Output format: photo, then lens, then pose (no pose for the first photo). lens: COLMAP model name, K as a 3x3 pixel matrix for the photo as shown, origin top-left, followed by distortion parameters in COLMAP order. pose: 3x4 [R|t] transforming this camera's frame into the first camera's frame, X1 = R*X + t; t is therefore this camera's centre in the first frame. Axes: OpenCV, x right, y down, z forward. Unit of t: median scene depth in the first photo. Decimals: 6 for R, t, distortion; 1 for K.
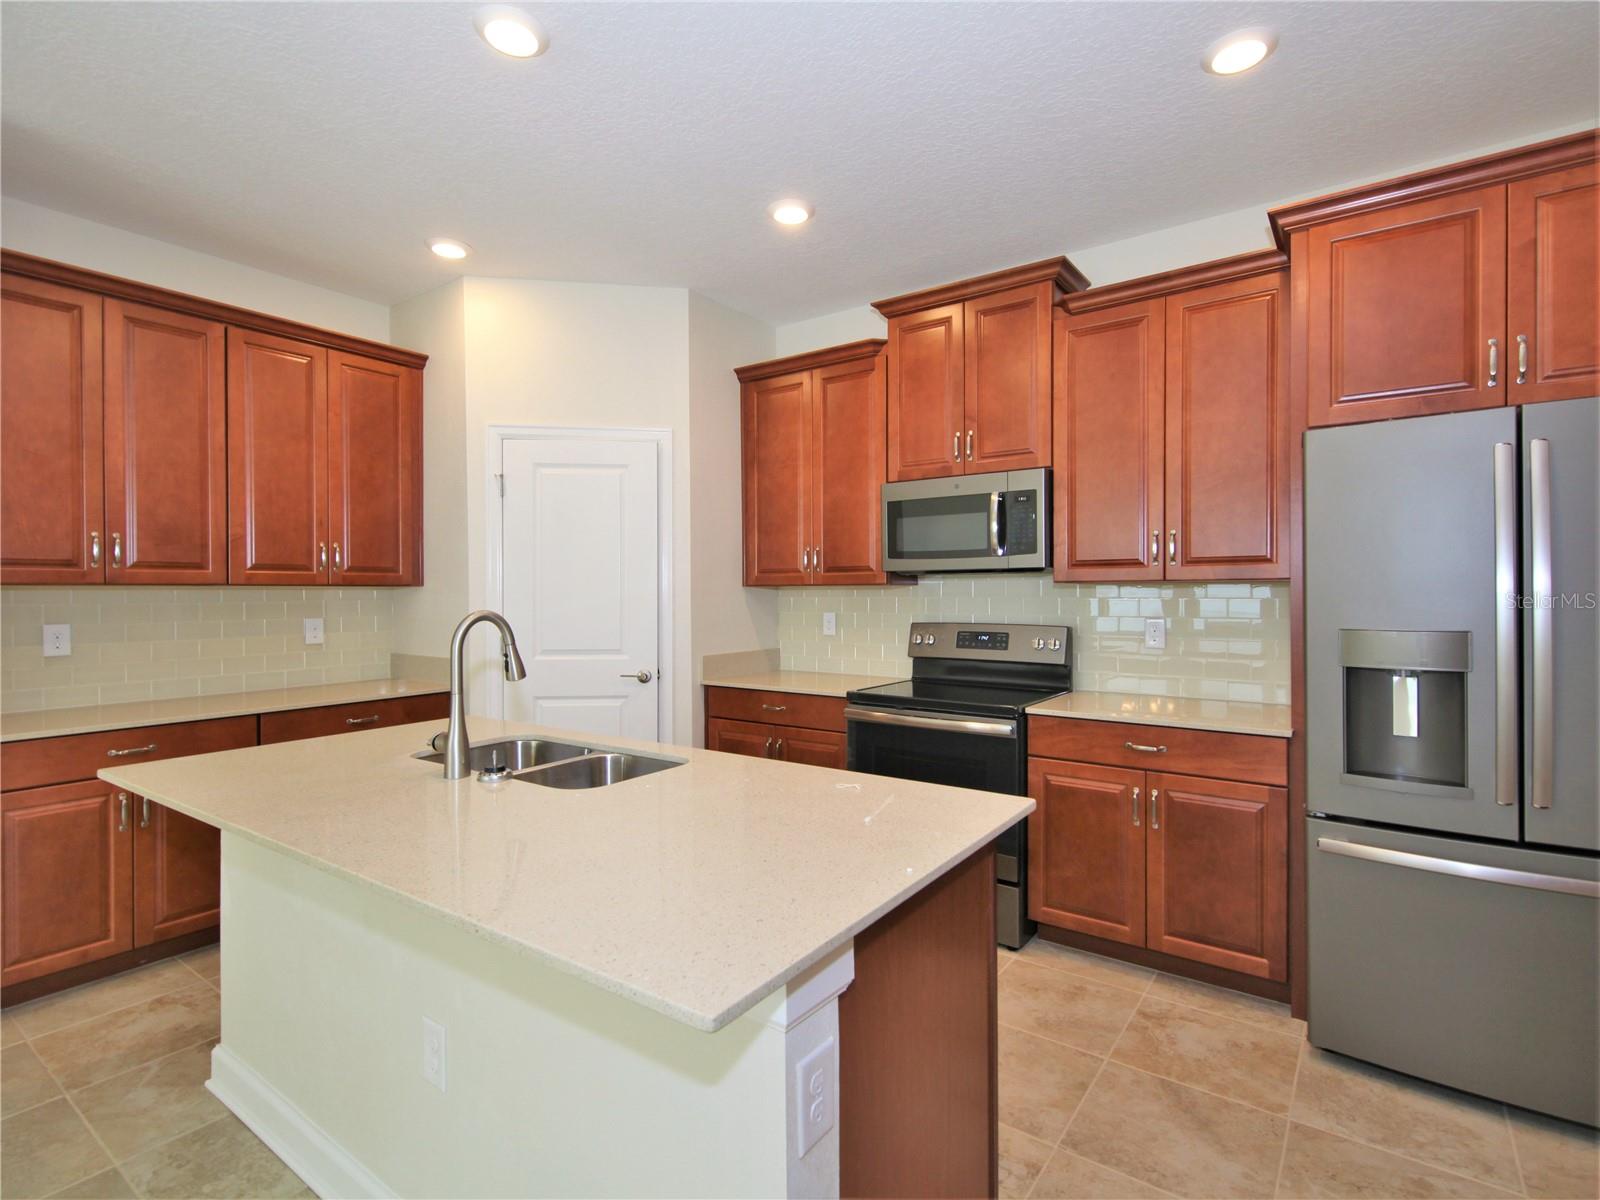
lens RADIAL K [[765.2, 0, 800.0], [0, 765.2, 600.0], [0, 0, 1]] dist [0.004414, -0.000015]
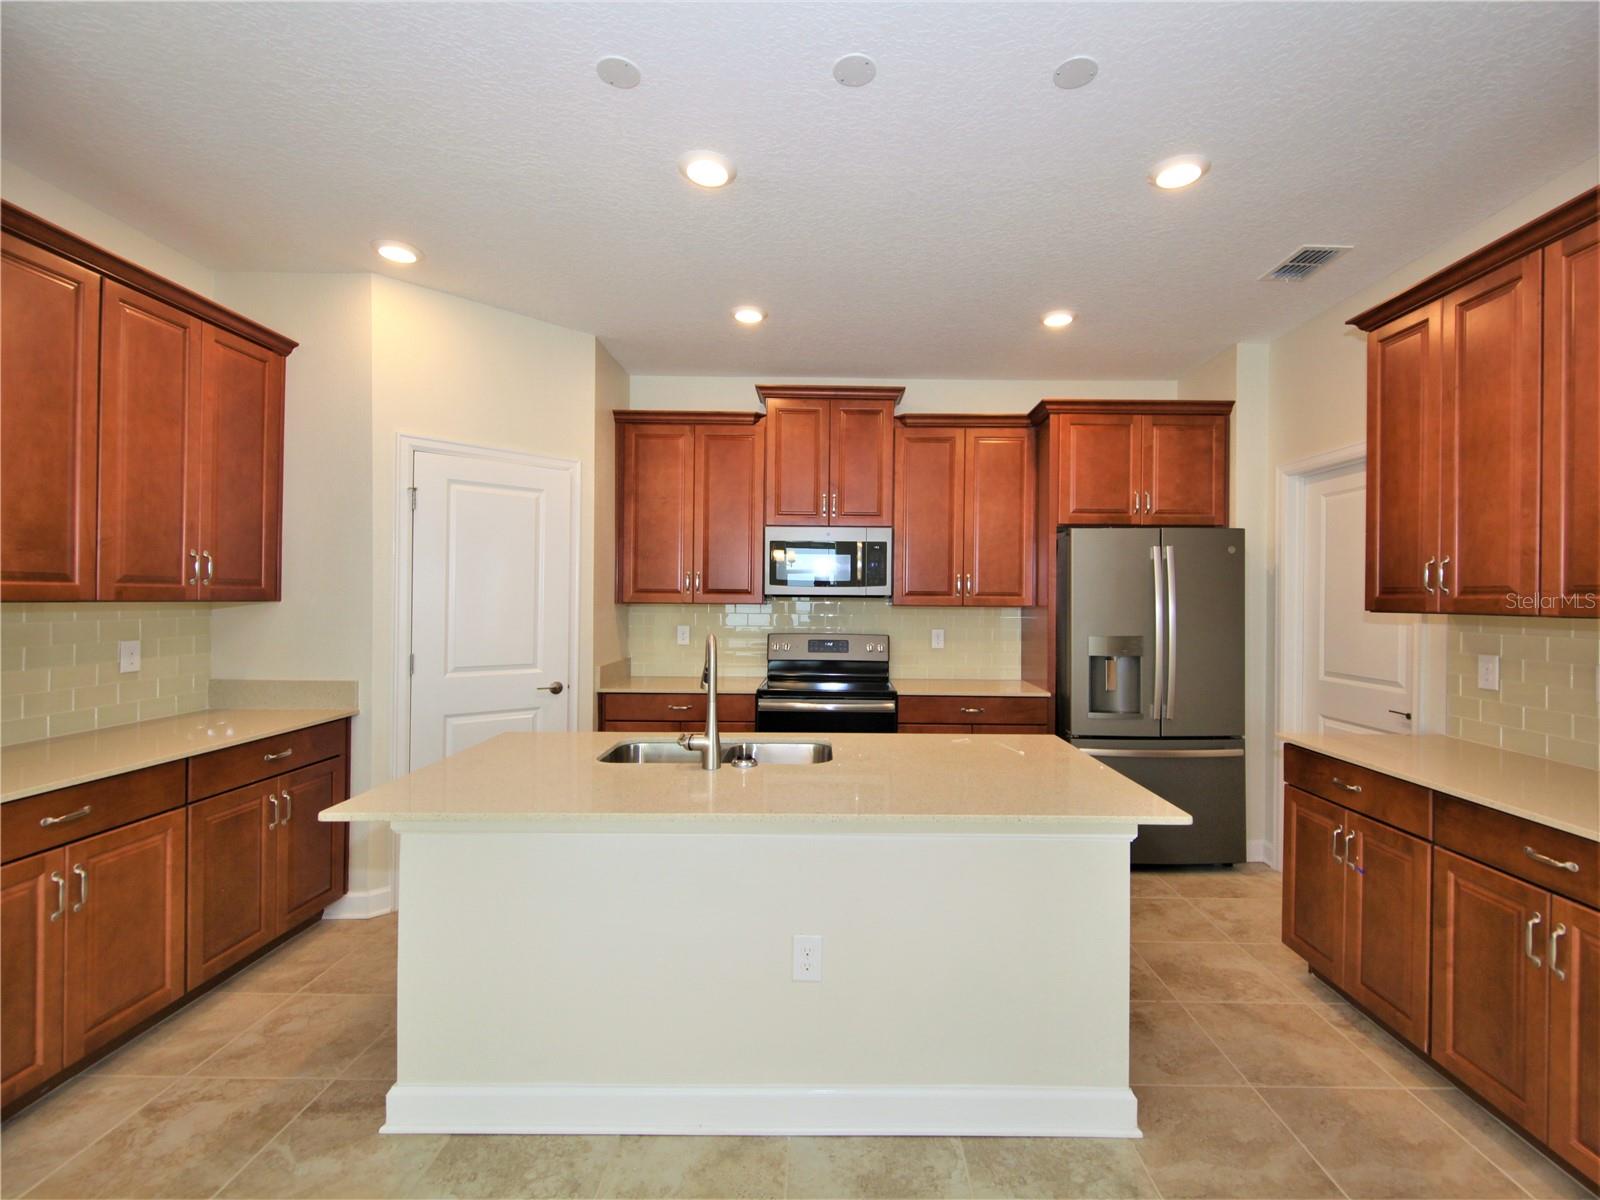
lens RADIAL K [[724.3, 0, 800.0], [0, 724.3, 600.0], [0, 0, 1]] dist [0.022326, -0.008243]
pose [[0.820618, 0.010253, 0.571385, -0.551180], [-0.006523, 0.999942, -0.008575, -0.018473], [-0.571440, 0.003310, 0.820637, -0.036049]]
